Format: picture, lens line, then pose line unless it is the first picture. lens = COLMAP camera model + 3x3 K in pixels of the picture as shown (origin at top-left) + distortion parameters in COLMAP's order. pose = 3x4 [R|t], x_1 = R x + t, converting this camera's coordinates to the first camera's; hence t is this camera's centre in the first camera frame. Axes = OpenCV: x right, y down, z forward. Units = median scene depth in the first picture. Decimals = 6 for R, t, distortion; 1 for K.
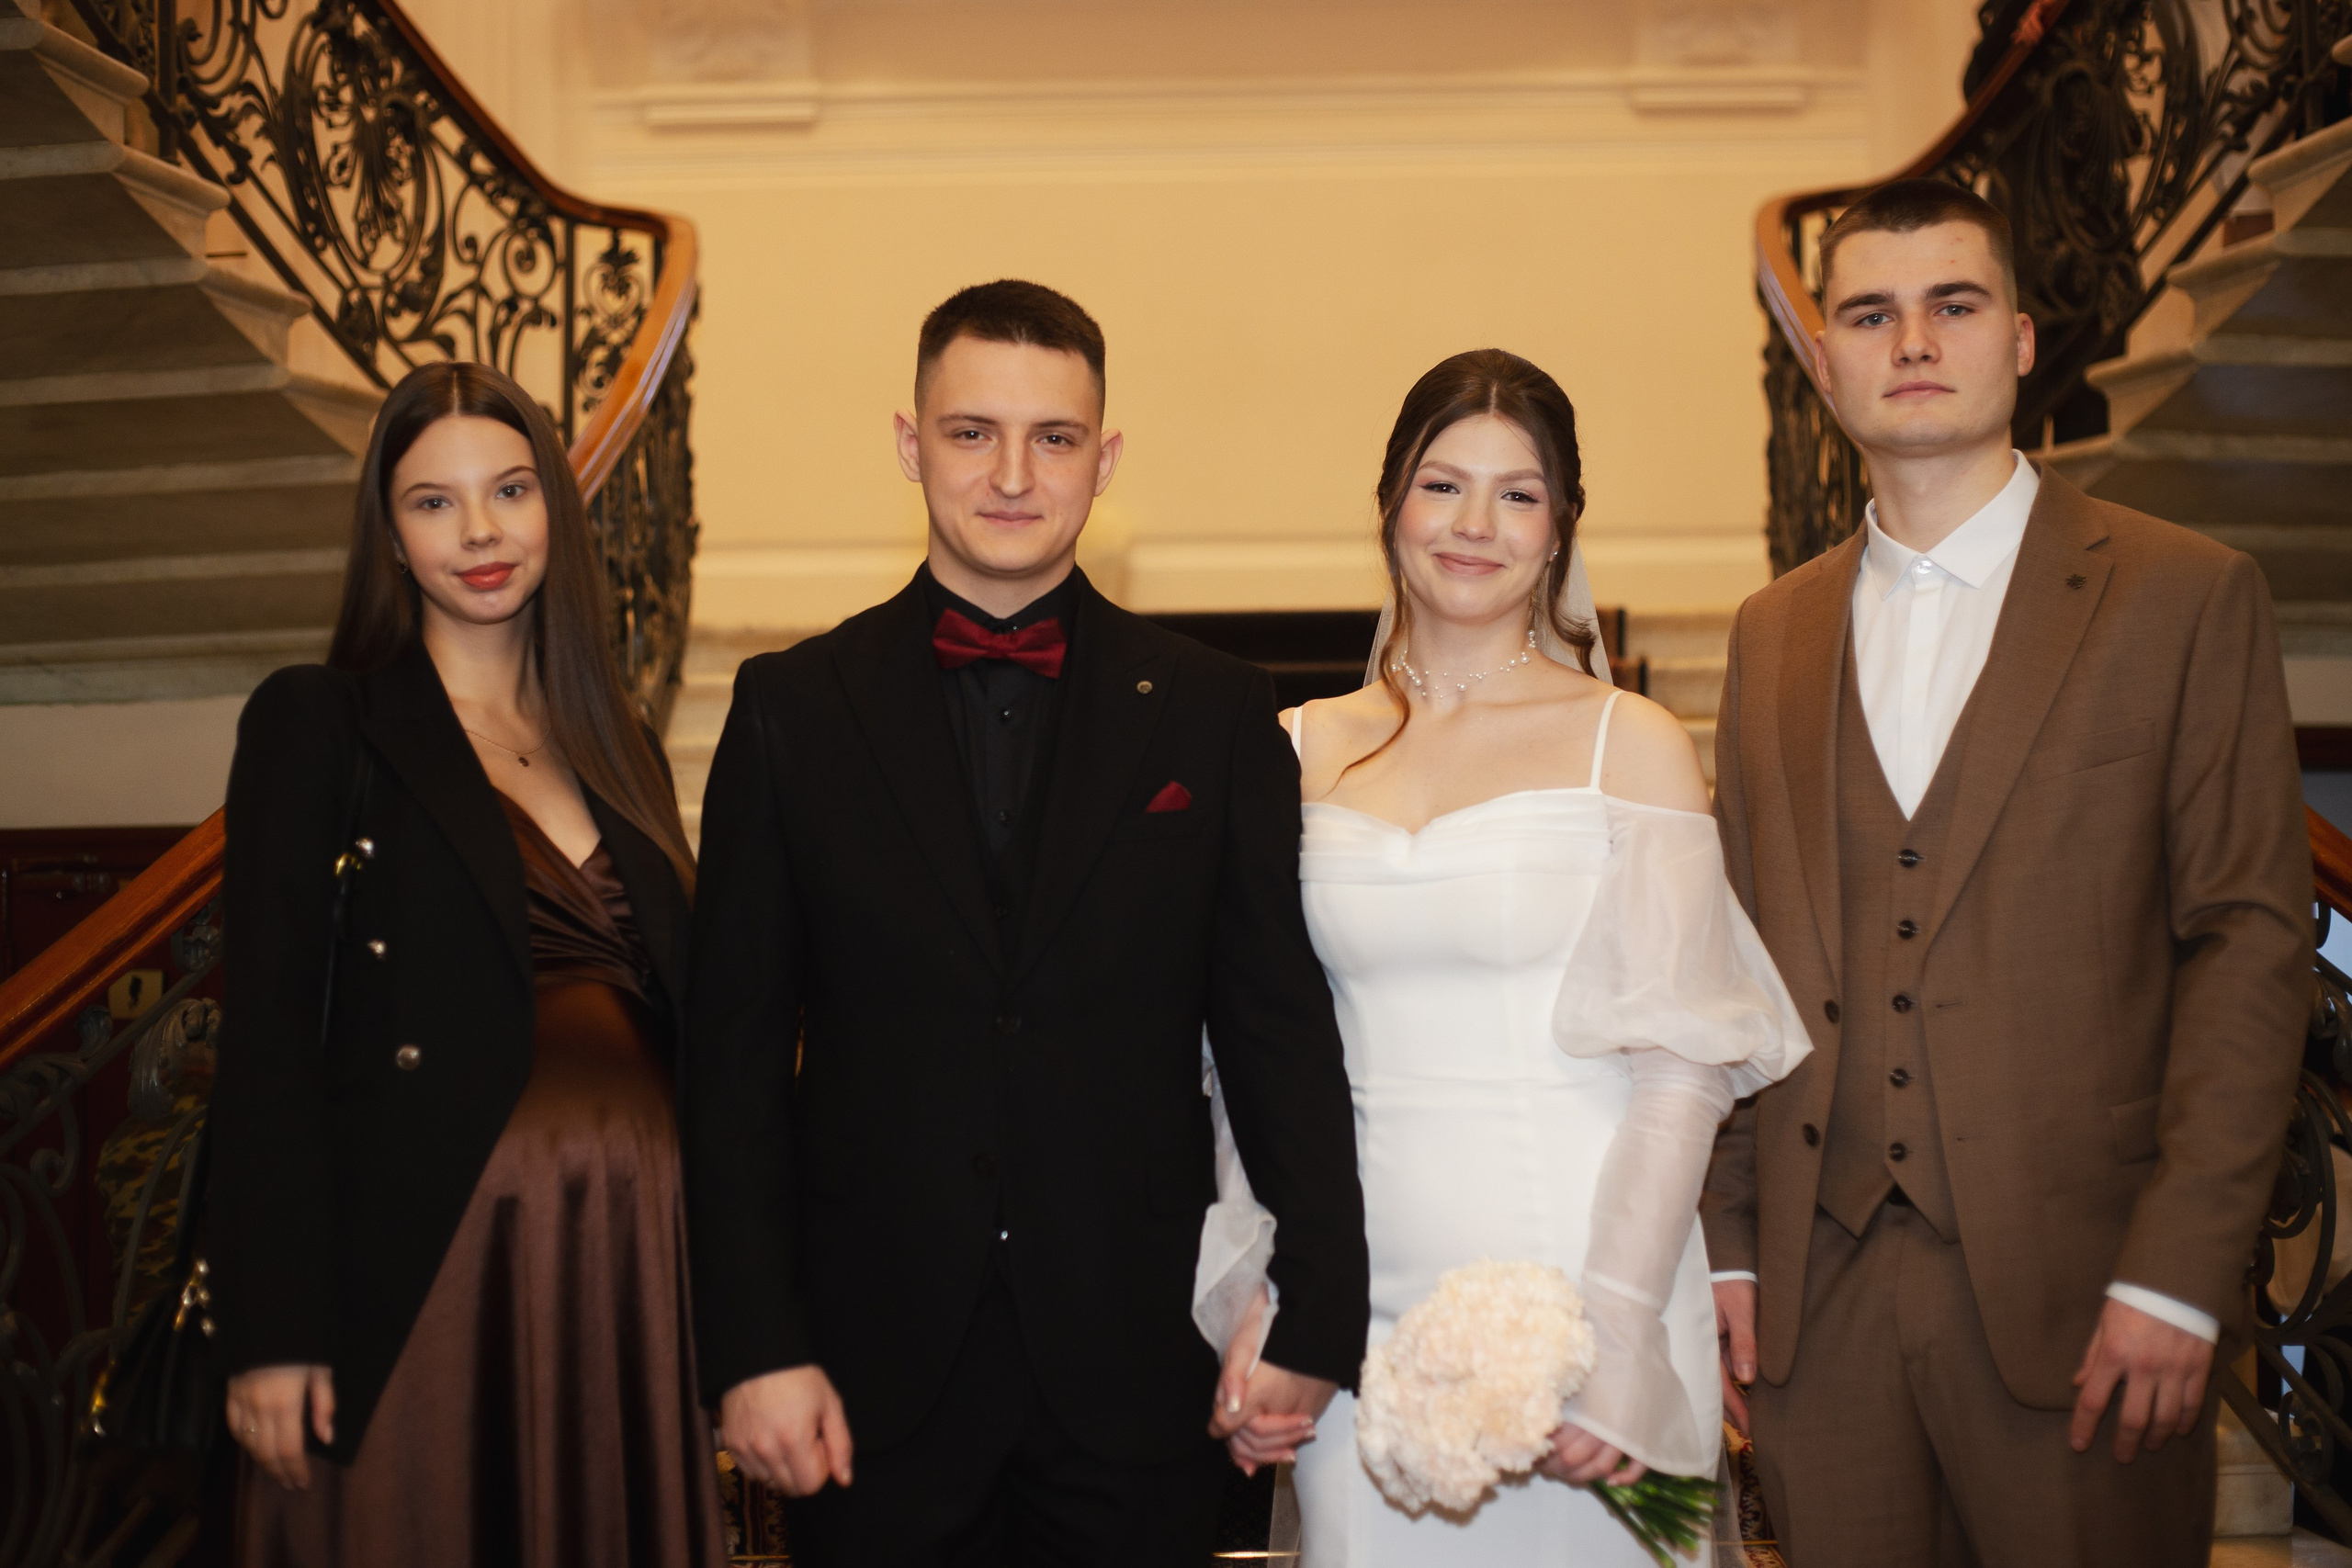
lens RADIAL K [[3383.4, 0, 1176.0], [0, 3383.4, 784.0], [0, 0, 1]] dist [-0.055605, -0.180987]
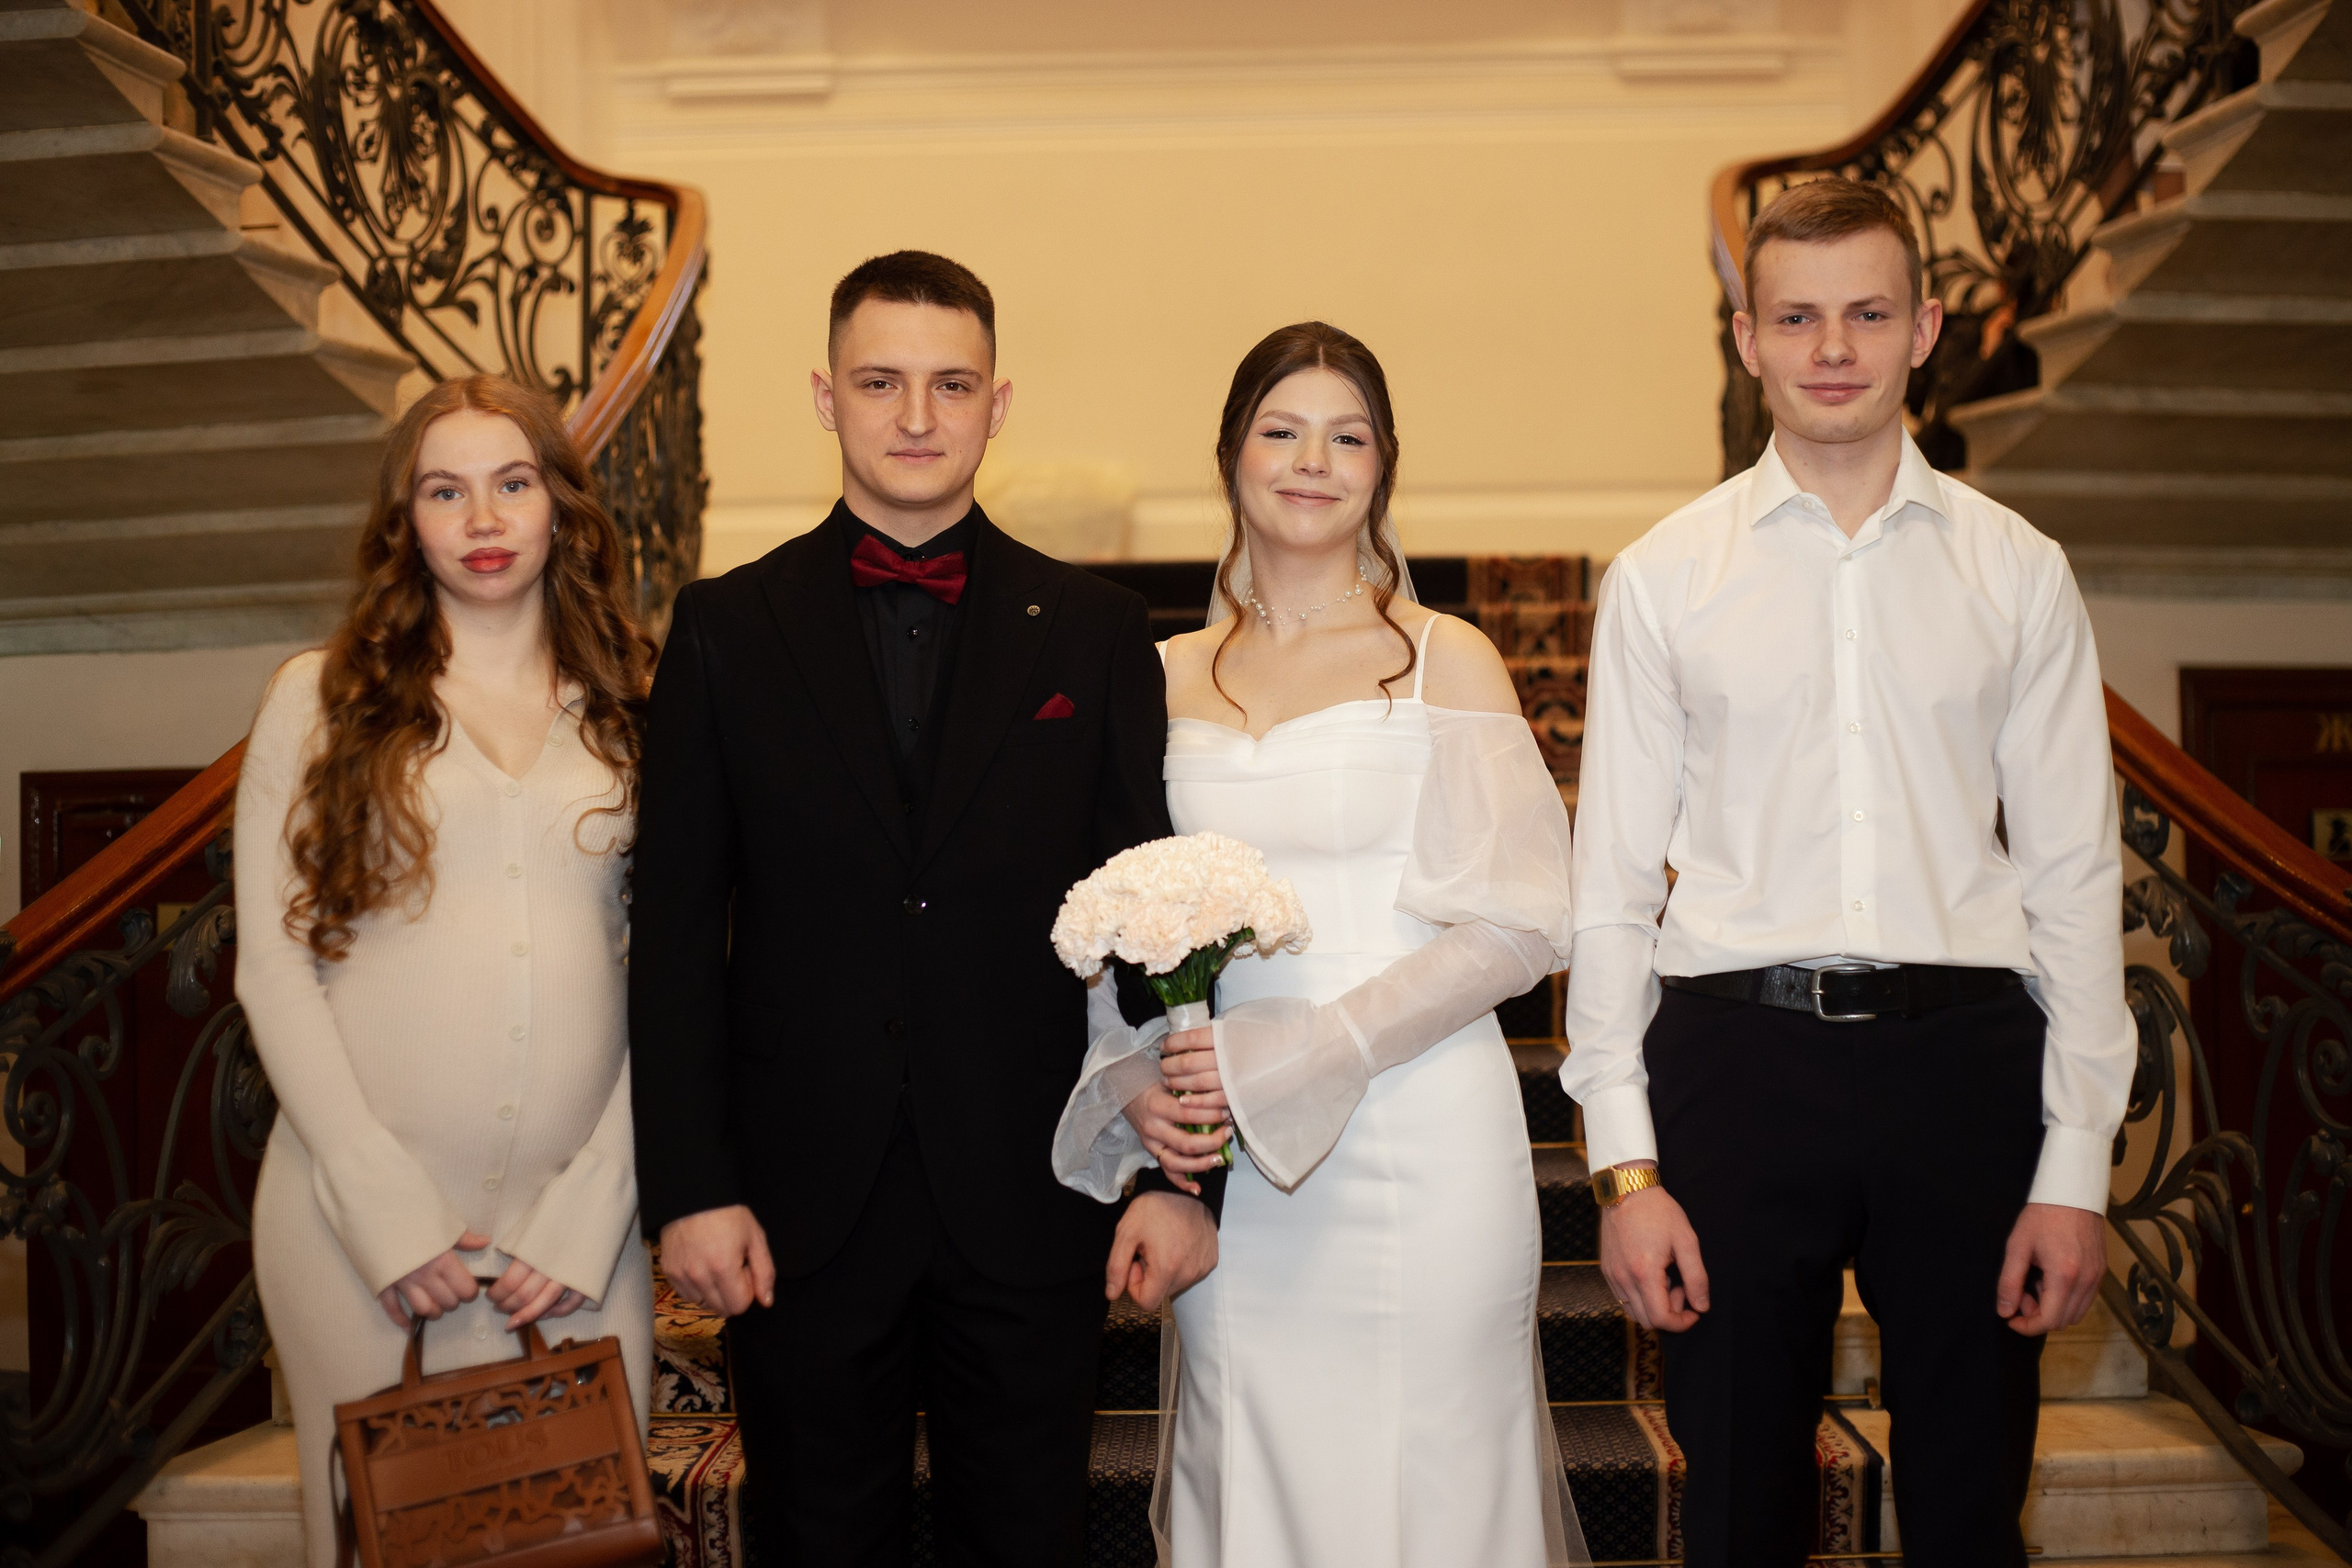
lens RADIAL K [[3383.4, 0, 1176.0], [0, 3383.4, 784.0], [0, 0, 1]] dist [-0.055605, -0.180987]
pose [[0.999893, -0.002446, -0.014397, 0.021418], [0.002609, 0.999933, 0.011294, 0.007471], [0.014368, -0.011330, 0.999833, -0.059814]]
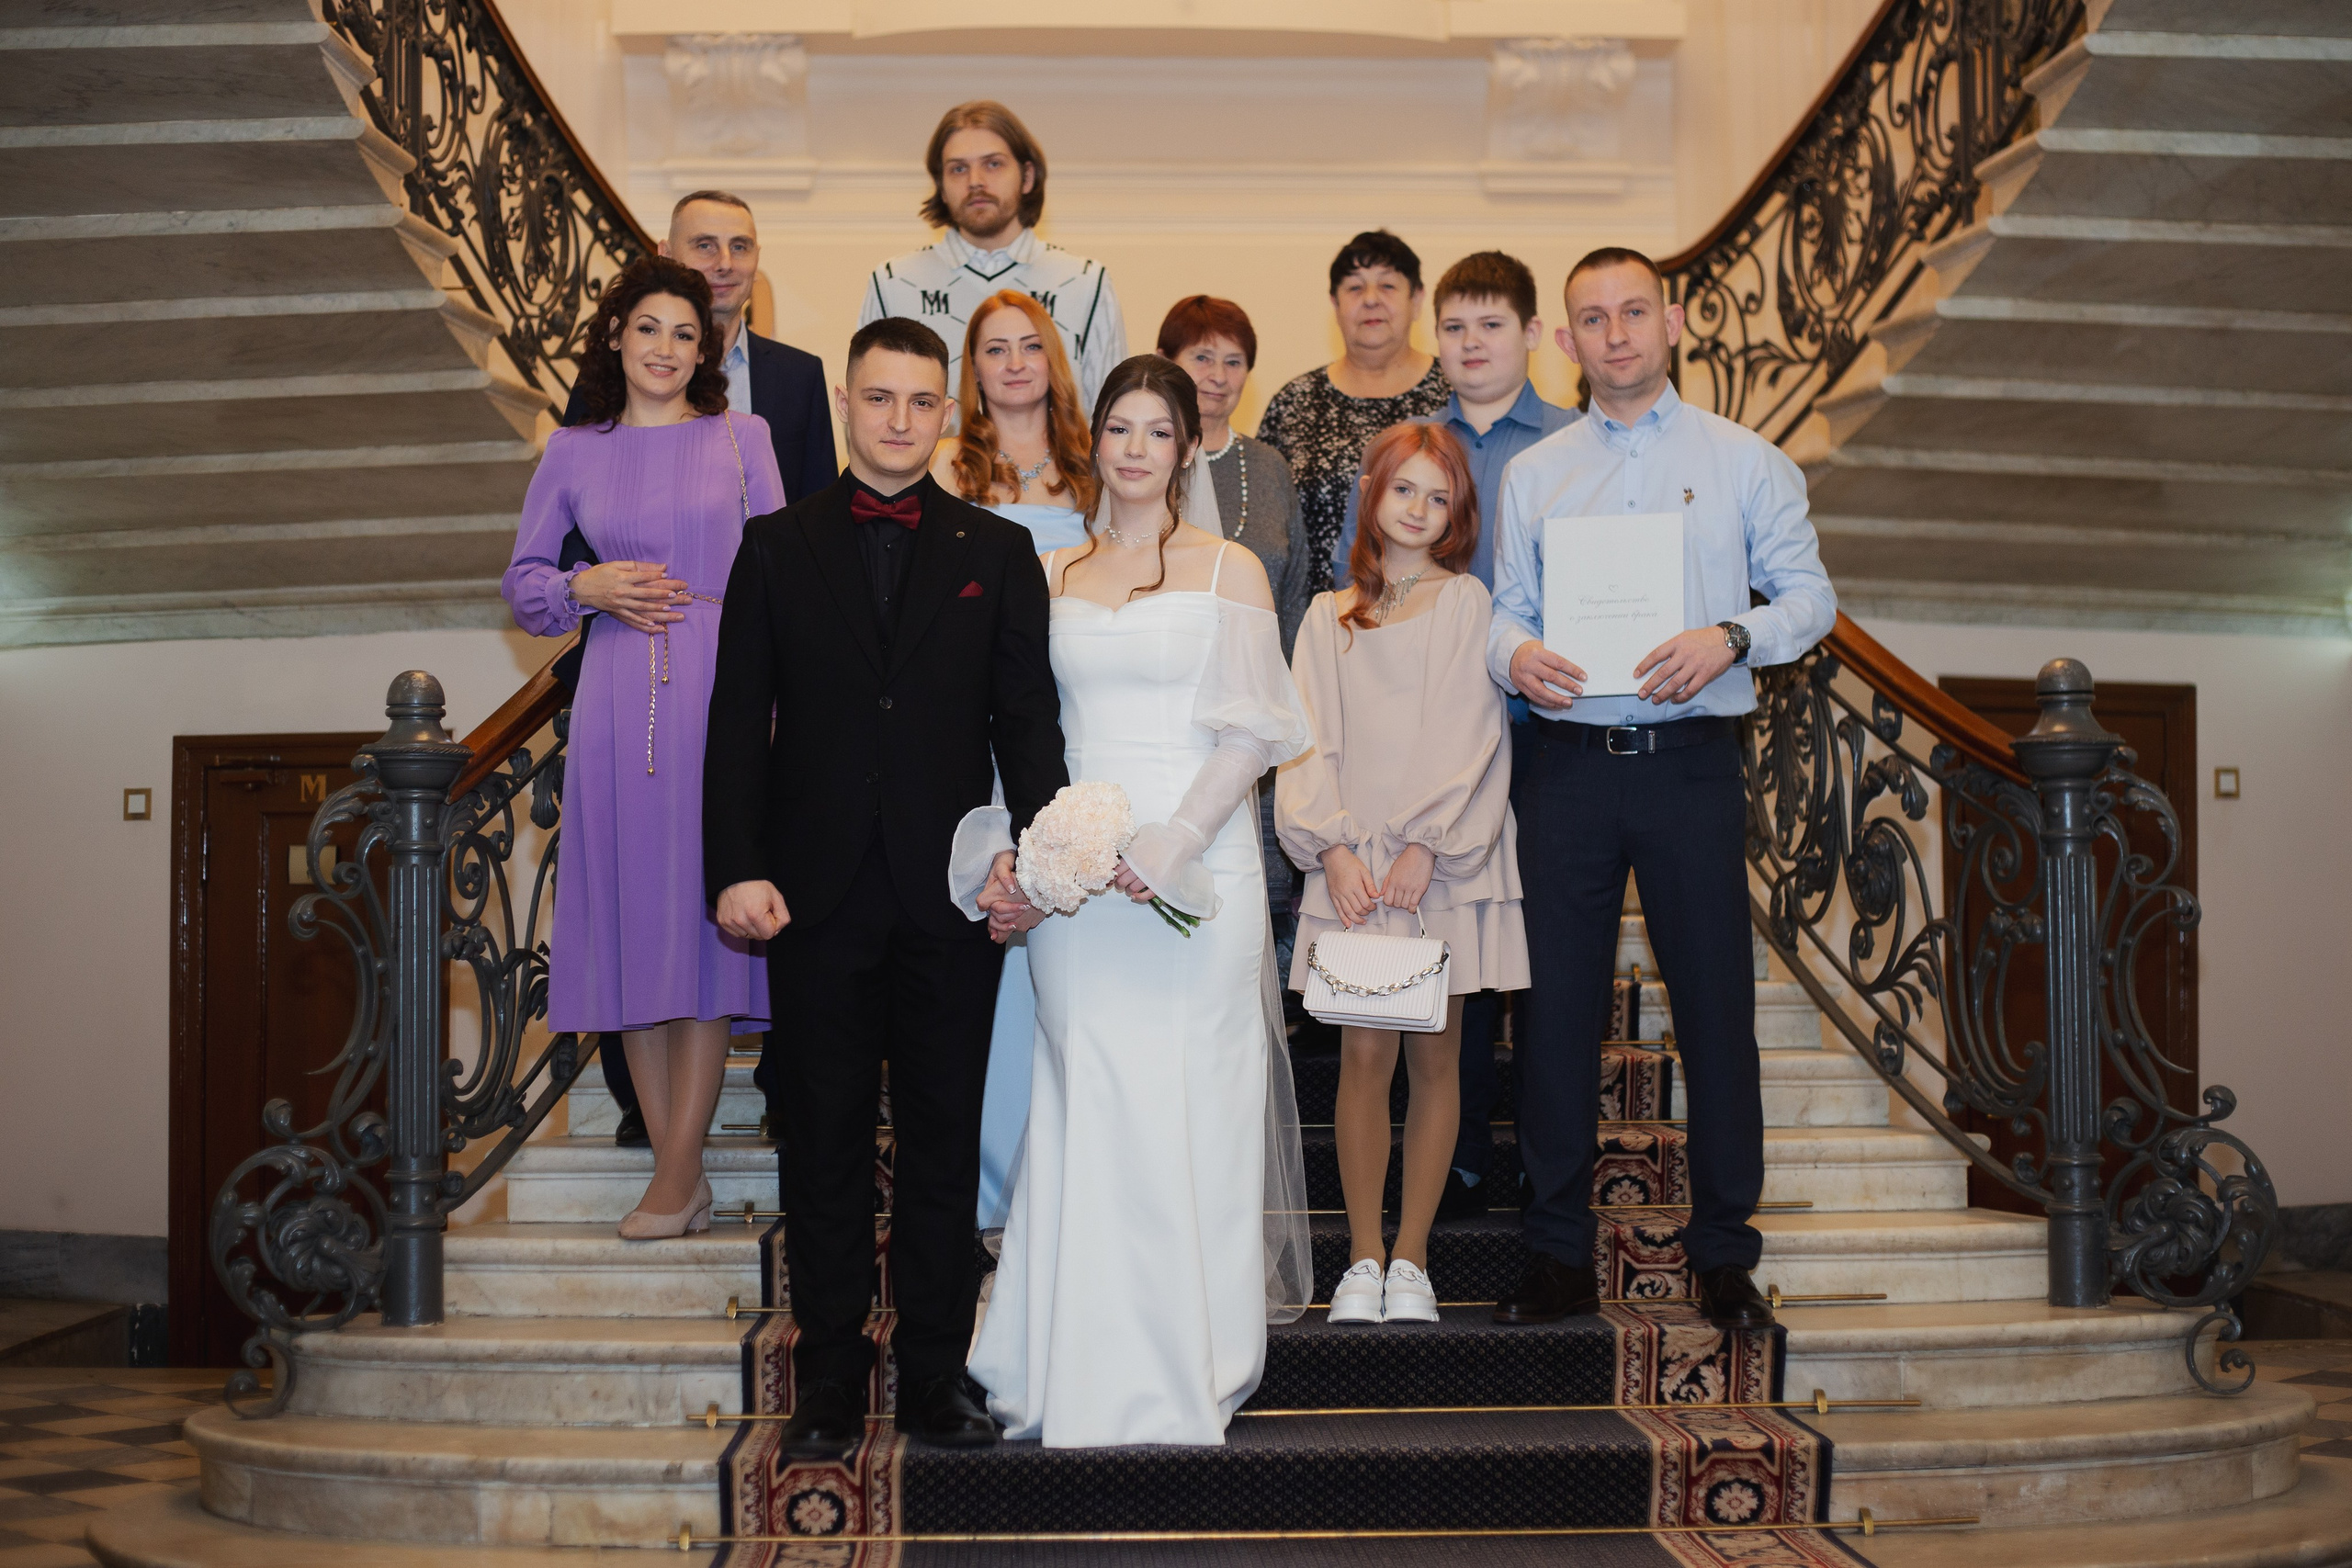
lens RADIAL K [[3532.6, 0, 1176.0], [0, 3532.6, 784.0], [0, 0, 1]] dist [-0.056628, -0.171637]
pose [[0.998820, 0.013062, 0.046770, -0.049660], [-0.011958, 0.999645, -0.023798, 0.068011], [-0.047065, 0.023211, 0.998622, -0.400493]]
